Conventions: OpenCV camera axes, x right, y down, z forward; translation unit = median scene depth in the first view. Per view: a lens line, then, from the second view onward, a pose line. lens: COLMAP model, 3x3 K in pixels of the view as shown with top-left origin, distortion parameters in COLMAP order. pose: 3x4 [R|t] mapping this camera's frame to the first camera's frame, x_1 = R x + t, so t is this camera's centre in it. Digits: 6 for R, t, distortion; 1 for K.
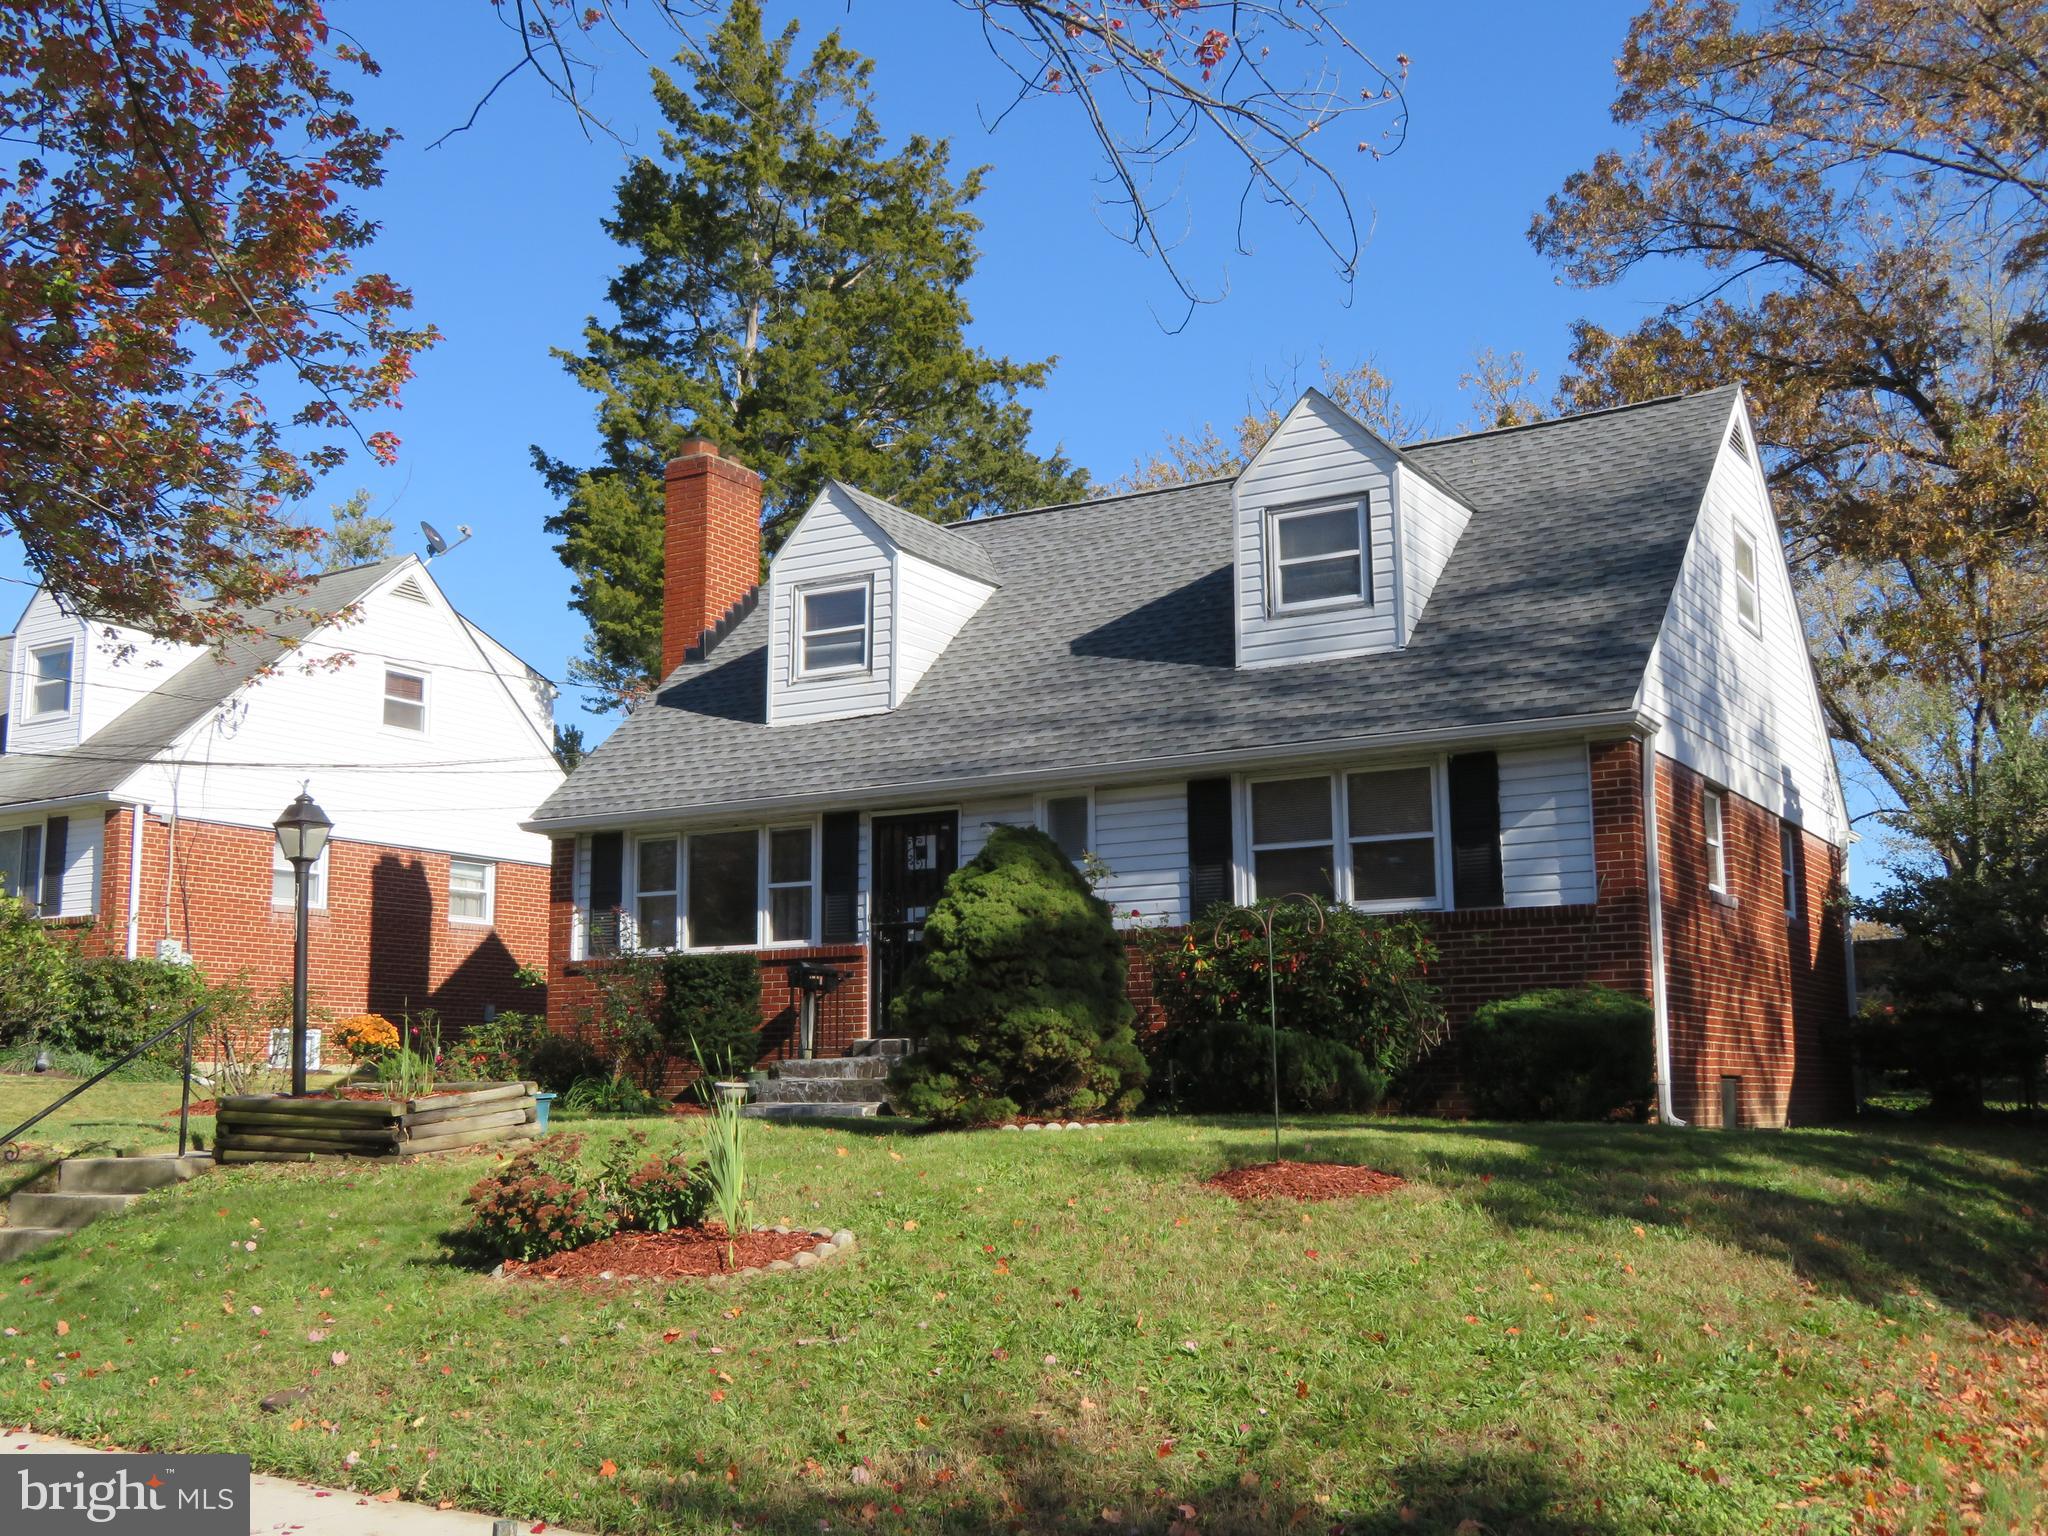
lens RADIAL K [[2116.6, 0, 1031.7], [0, 2116.6, 781.6], [0, 0, 1]] dist [0.001385, 0.000000]
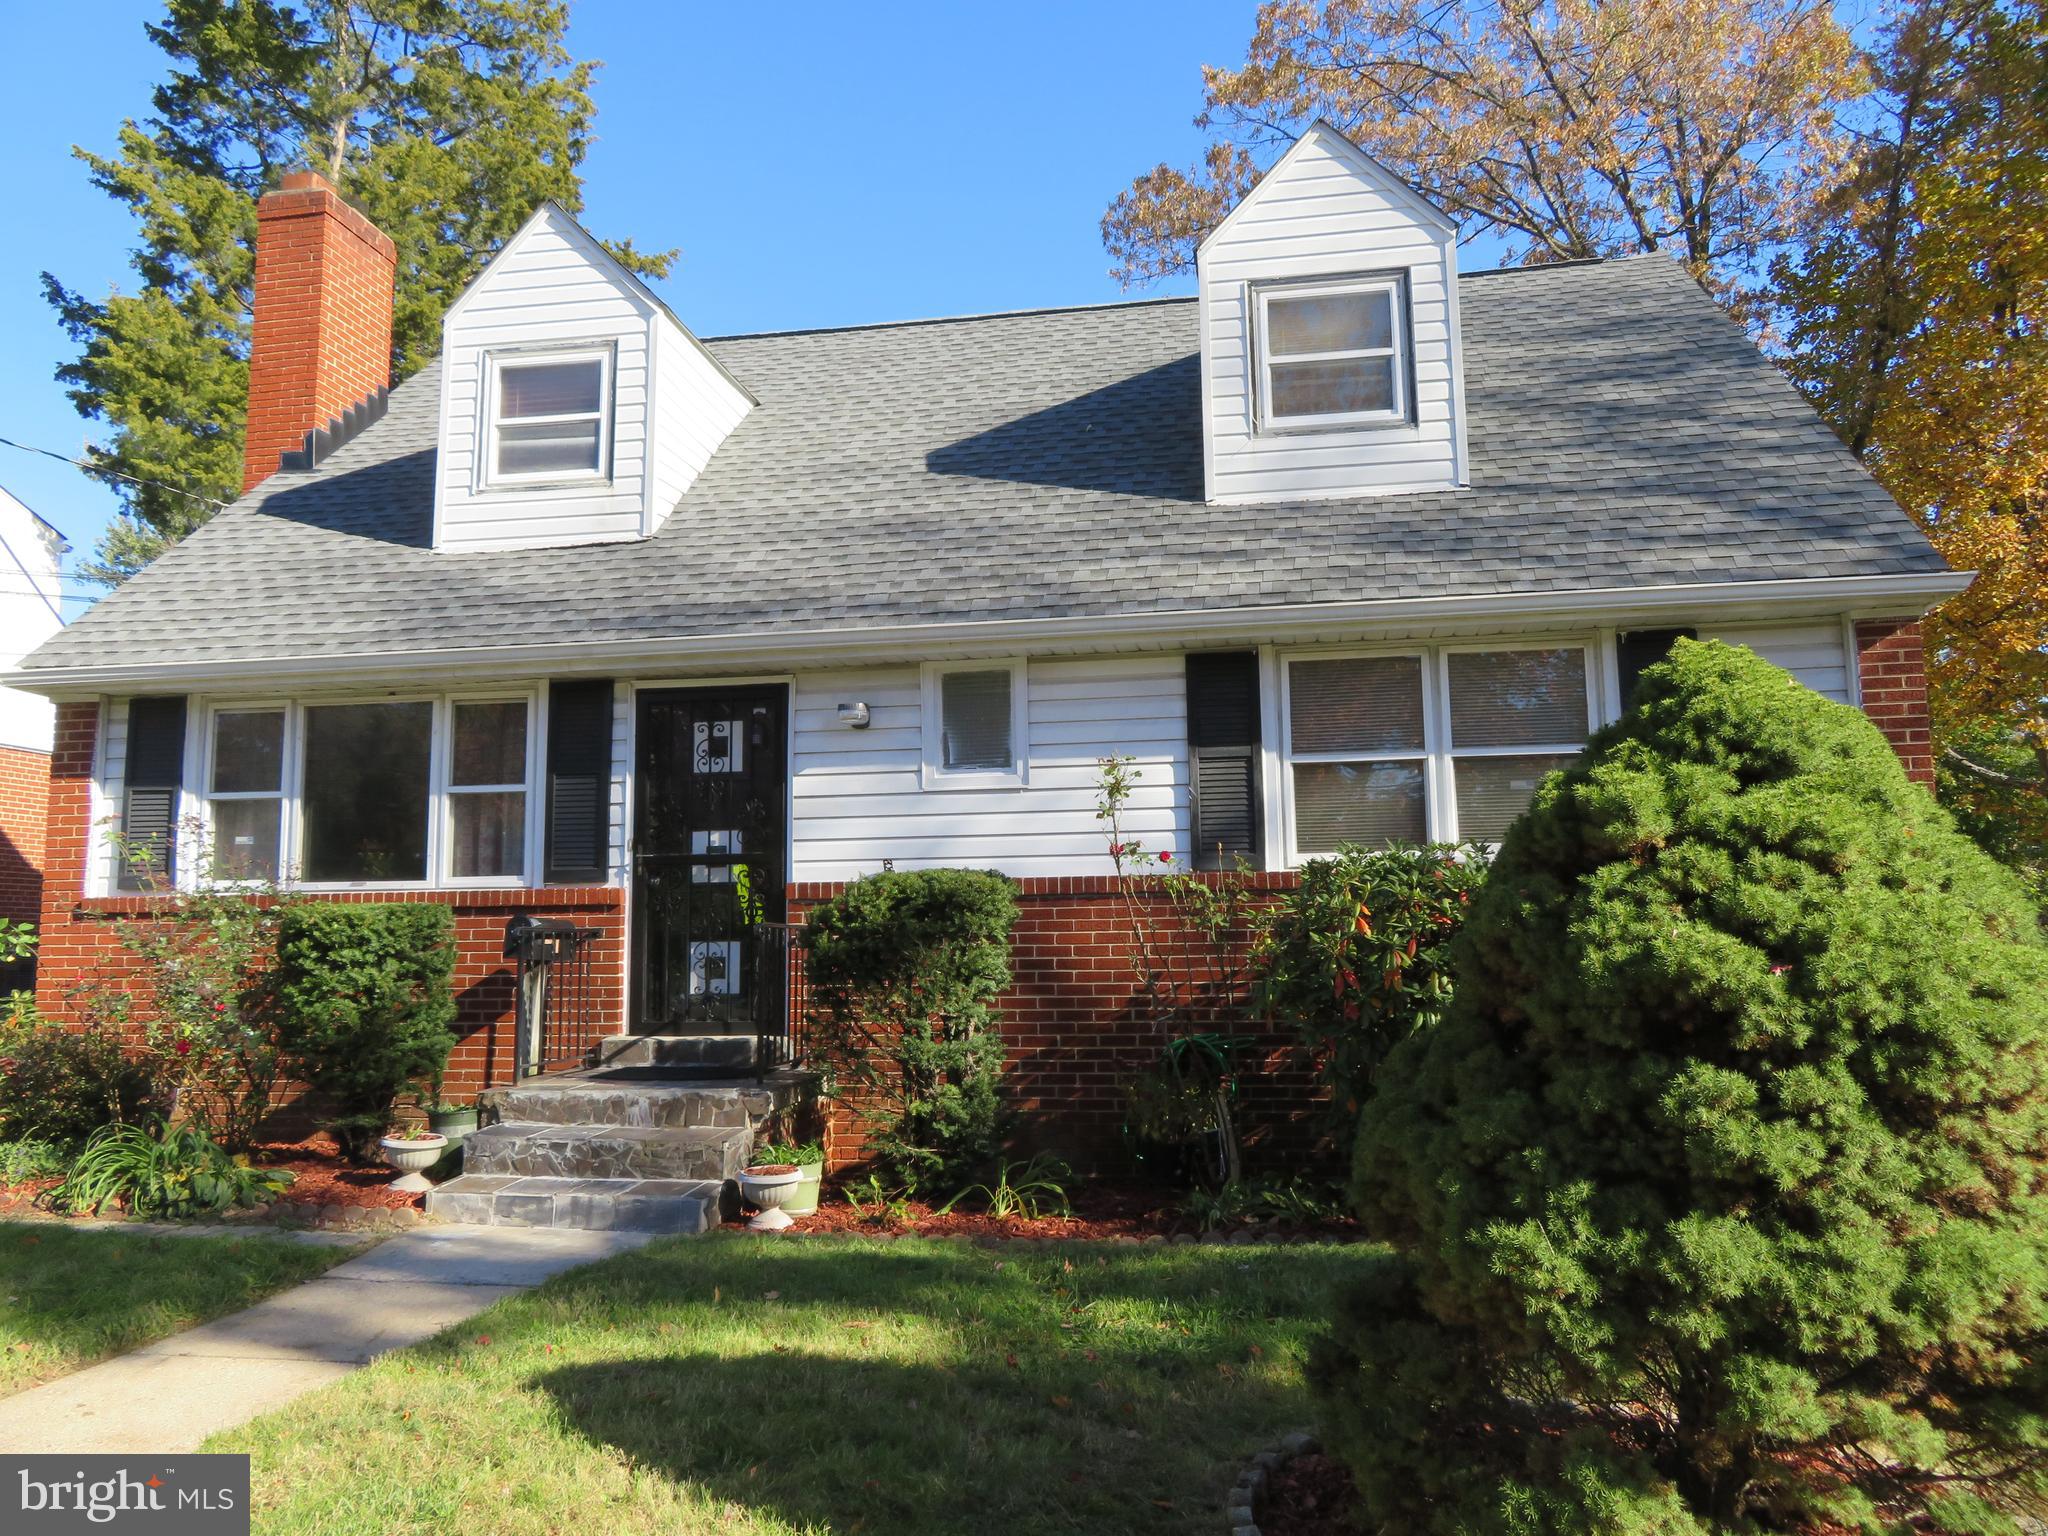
lens RADIAL K [[1461.6, 0, 1020.4], [0, 1461.6, 766.3], [0, 0, 1]] dist [-0.004973, 0.000345]
pose [[0.933650, 0.038922, 0.356066, -0.121107], [-0.048294, 0.998680, 0.017465, 0.026302], [-0.354916, -0.033502, 0.934298, 0.529585]]
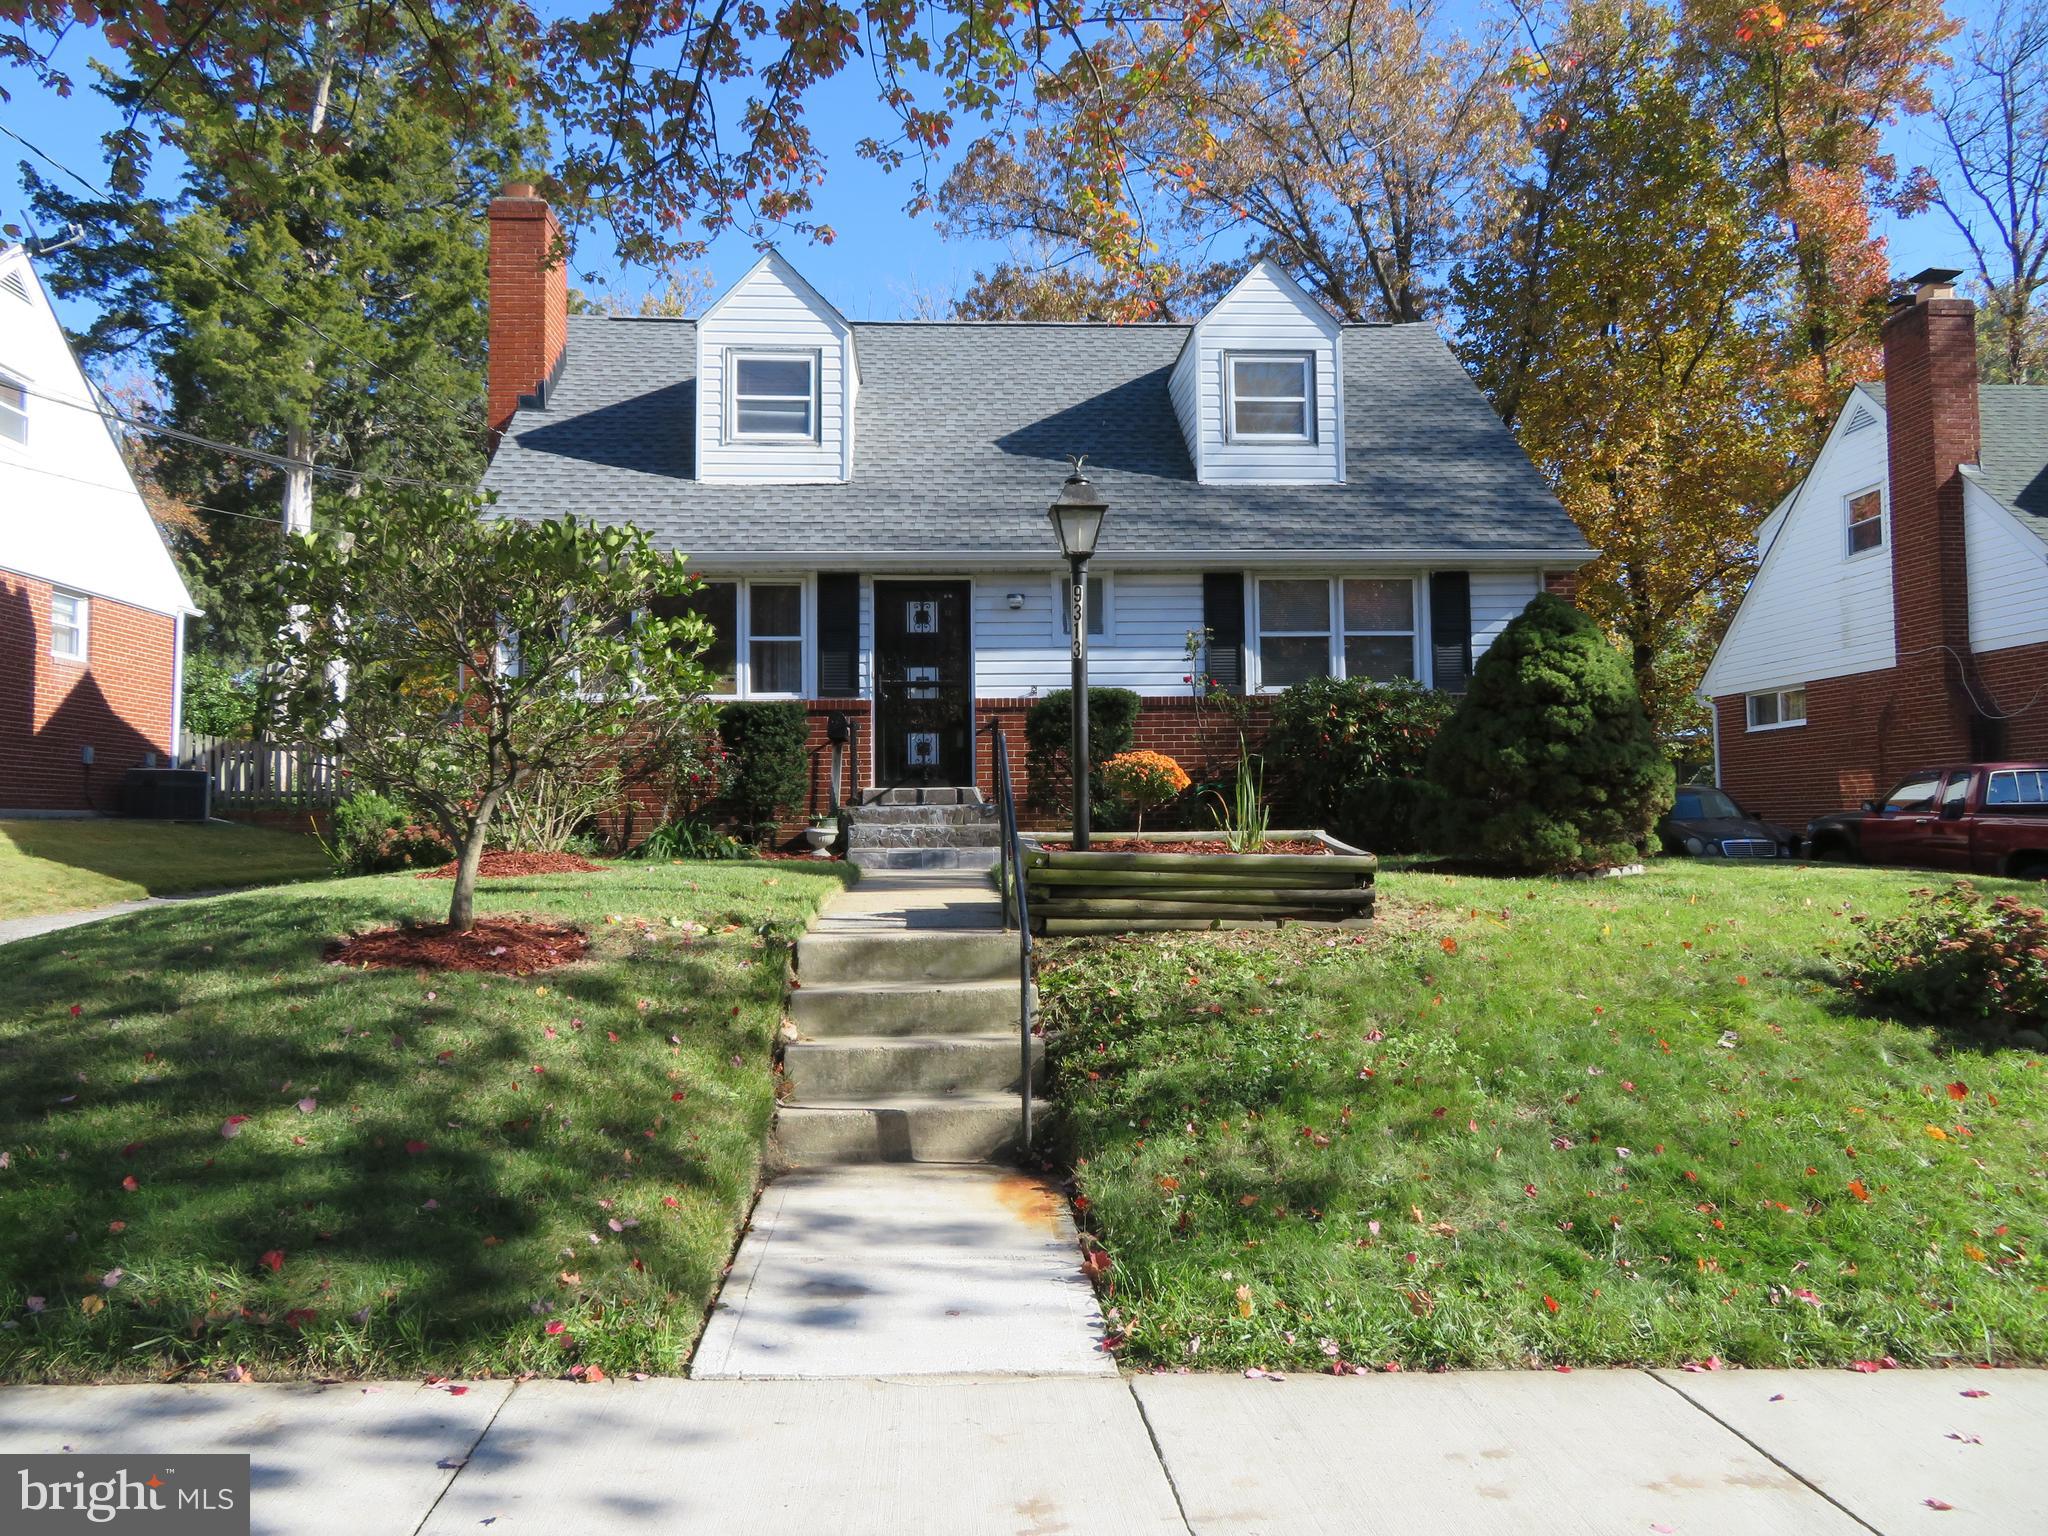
lens RADIAL K [[1461.6, 0, 1023.6], [0, 1461.6, 761.6], [0, 0, 1]] dist [-0.004973, 0.000345]
pose [[0.826024, 0.023178, 0.563158, -0.413865], [-0.078181, 0.994207, 0.073755, 0.046197], [-0.558186, -0.104951, 0.823051, 0.338890]]
